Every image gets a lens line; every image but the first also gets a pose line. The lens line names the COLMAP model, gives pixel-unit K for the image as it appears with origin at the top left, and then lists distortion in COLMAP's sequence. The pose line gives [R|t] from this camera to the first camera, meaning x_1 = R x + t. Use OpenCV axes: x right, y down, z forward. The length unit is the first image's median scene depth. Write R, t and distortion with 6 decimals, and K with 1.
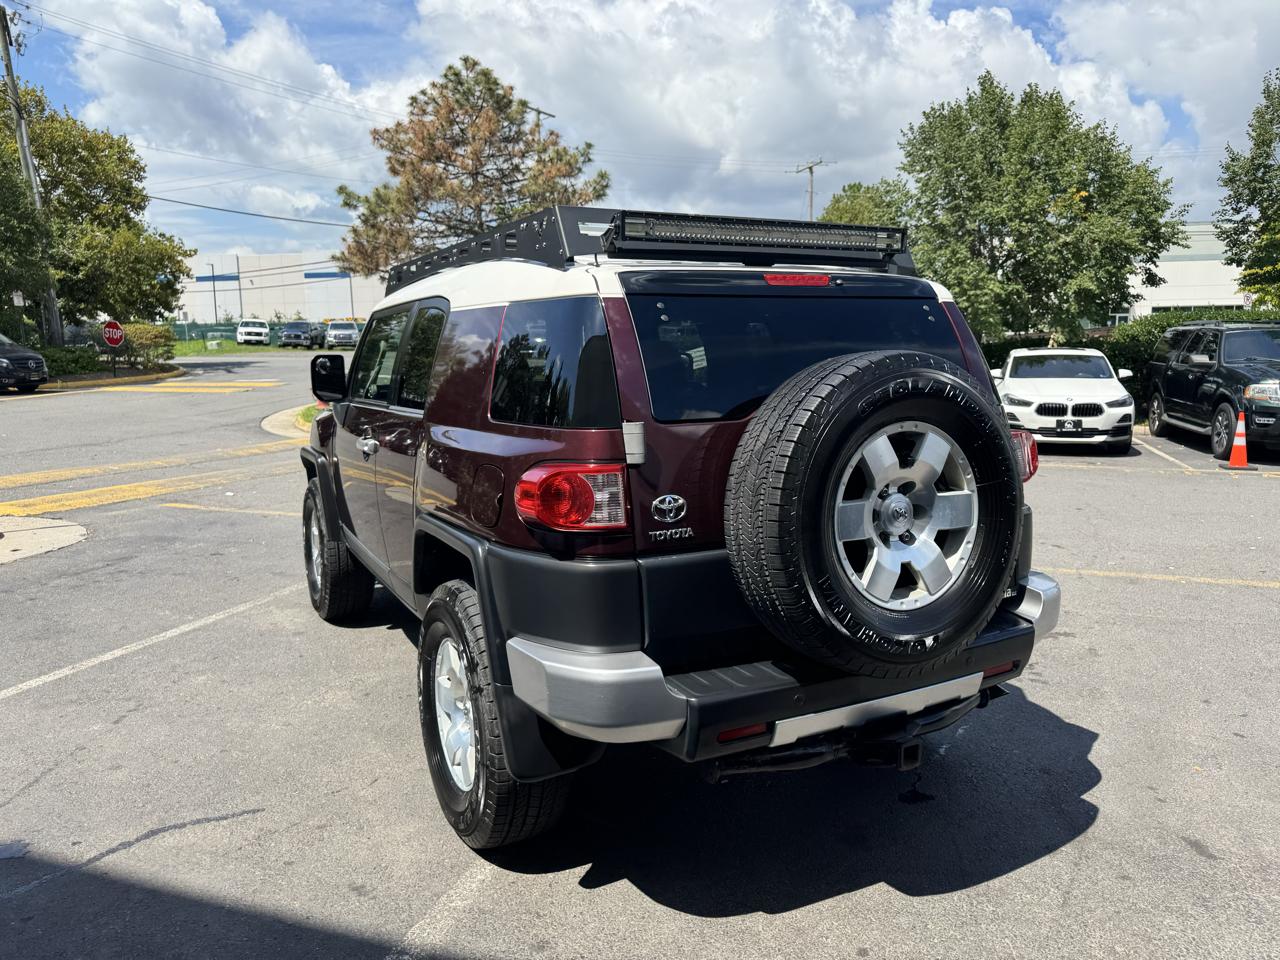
lens RADIAL K [[907.6, 0, 649.6], [0, 907.6, 469.7], [0, 0, 1]] dist [0.015920, -0.019453]
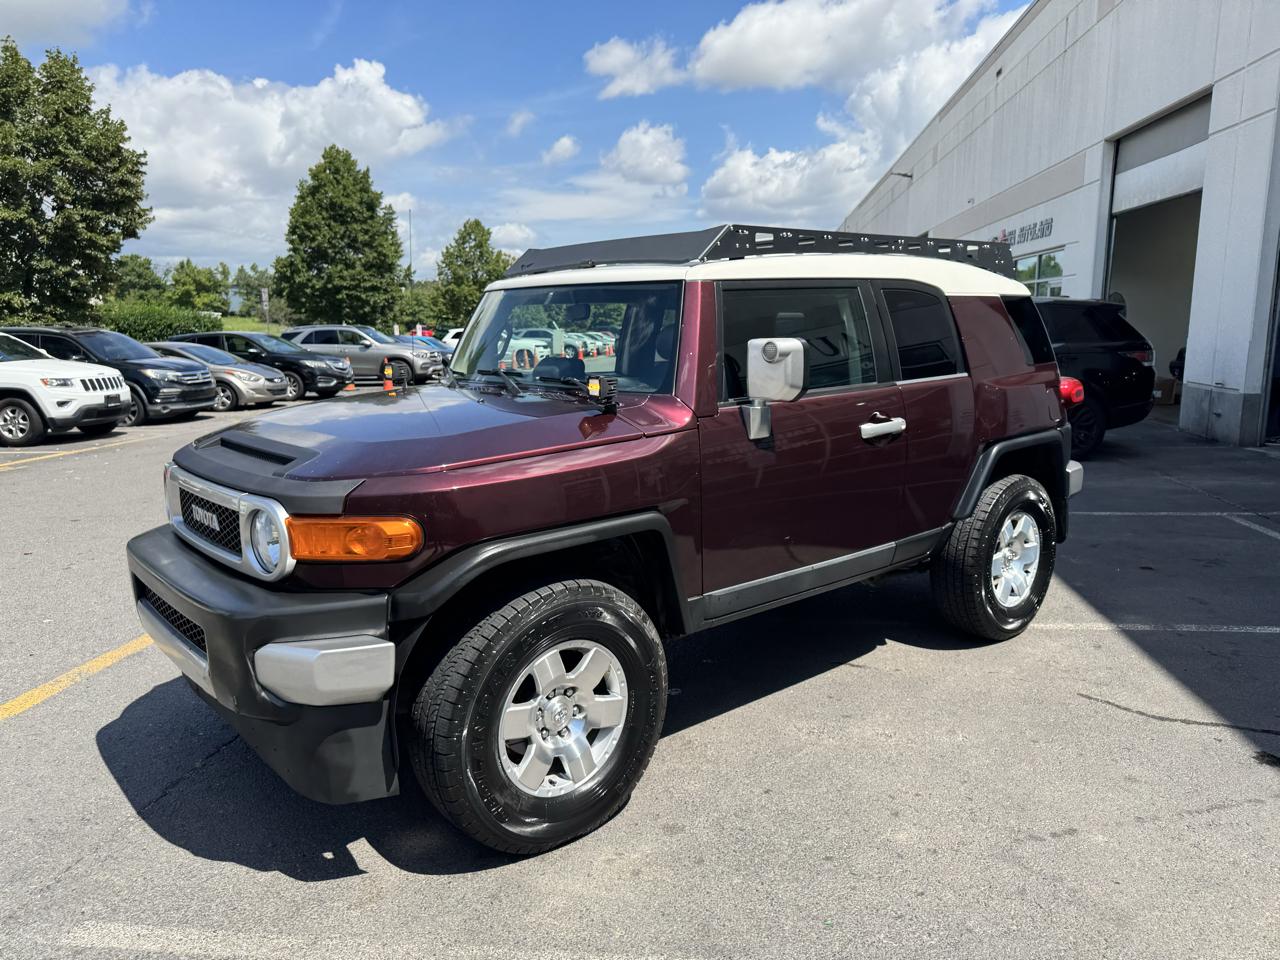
lens RADIAL K [[907.6, 0, 651.6], [0, 907.6, 490.5], [0, 0, 1]] dist [0.015920, -0.019453]
pose [[-0.218085, -0.164393, 0.961984, -0.897923], [0.144439, 0.969418, 0.198408, -0.142486], [-0.965182, 0.182218, -0.187671, 1.081444]]
